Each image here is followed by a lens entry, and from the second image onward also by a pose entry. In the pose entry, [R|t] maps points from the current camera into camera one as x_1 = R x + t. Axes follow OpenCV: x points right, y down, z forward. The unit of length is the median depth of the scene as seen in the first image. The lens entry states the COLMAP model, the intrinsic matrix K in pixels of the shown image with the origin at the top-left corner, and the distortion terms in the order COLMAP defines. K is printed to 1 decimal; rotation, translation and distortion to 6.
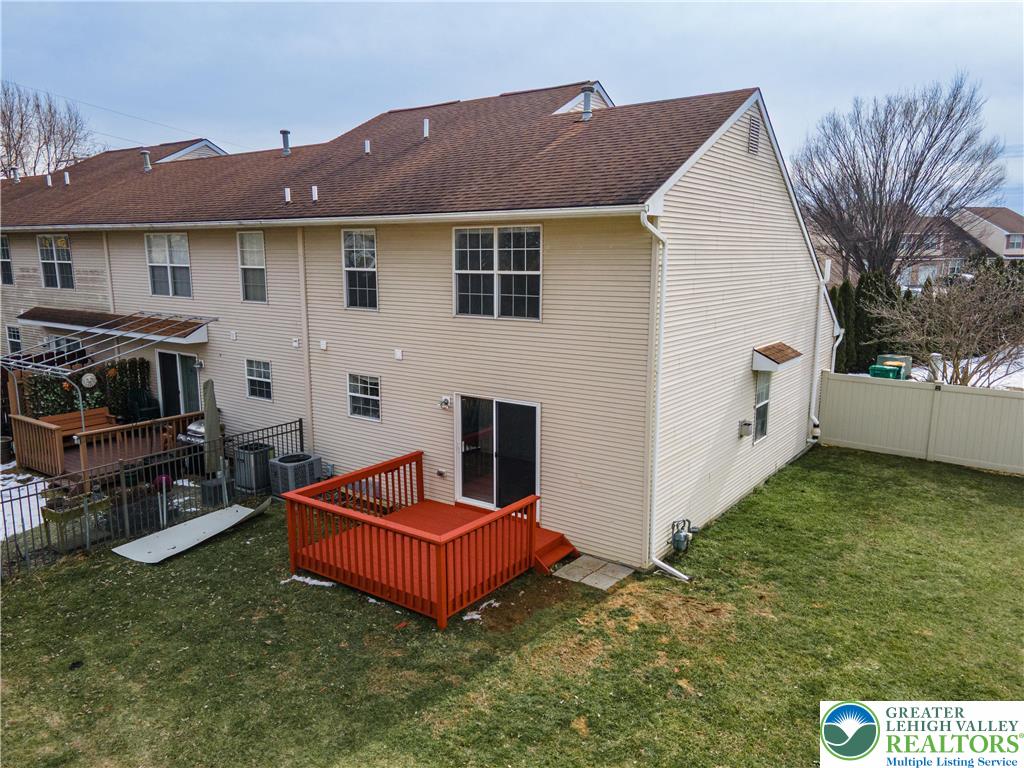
lens RADIAL K [[742.8, 0, 506.4], [0, 742.8, 388.4], [0, 0, 1]] dist [0.032795, 0.022728]
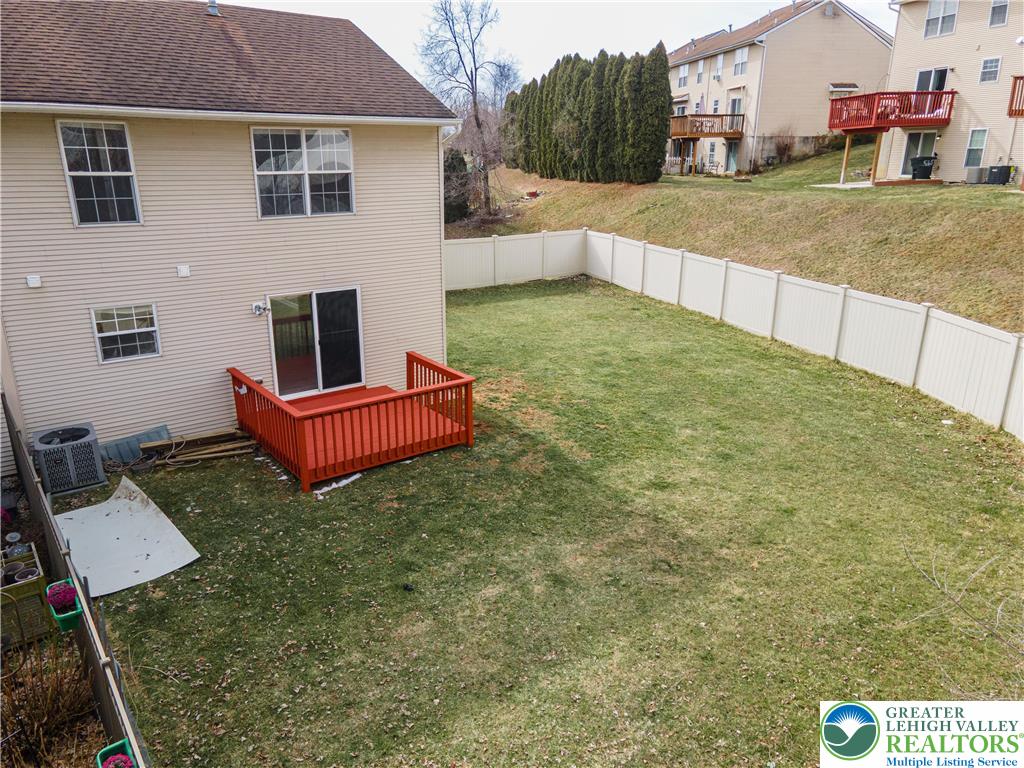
lens RADIAL K [[742.8, 0, 504.7], [0, 742.8, 385.0], [0, 0, 1]] dist [0.032795, 0.022728]
pose [[0.290261, -0.290406, 0.911819, -1.002284], [0.169040, 0.953417, 0.249844, -0.083710], [-0.941899, 0.081614, 0.325830, 0.399731]]
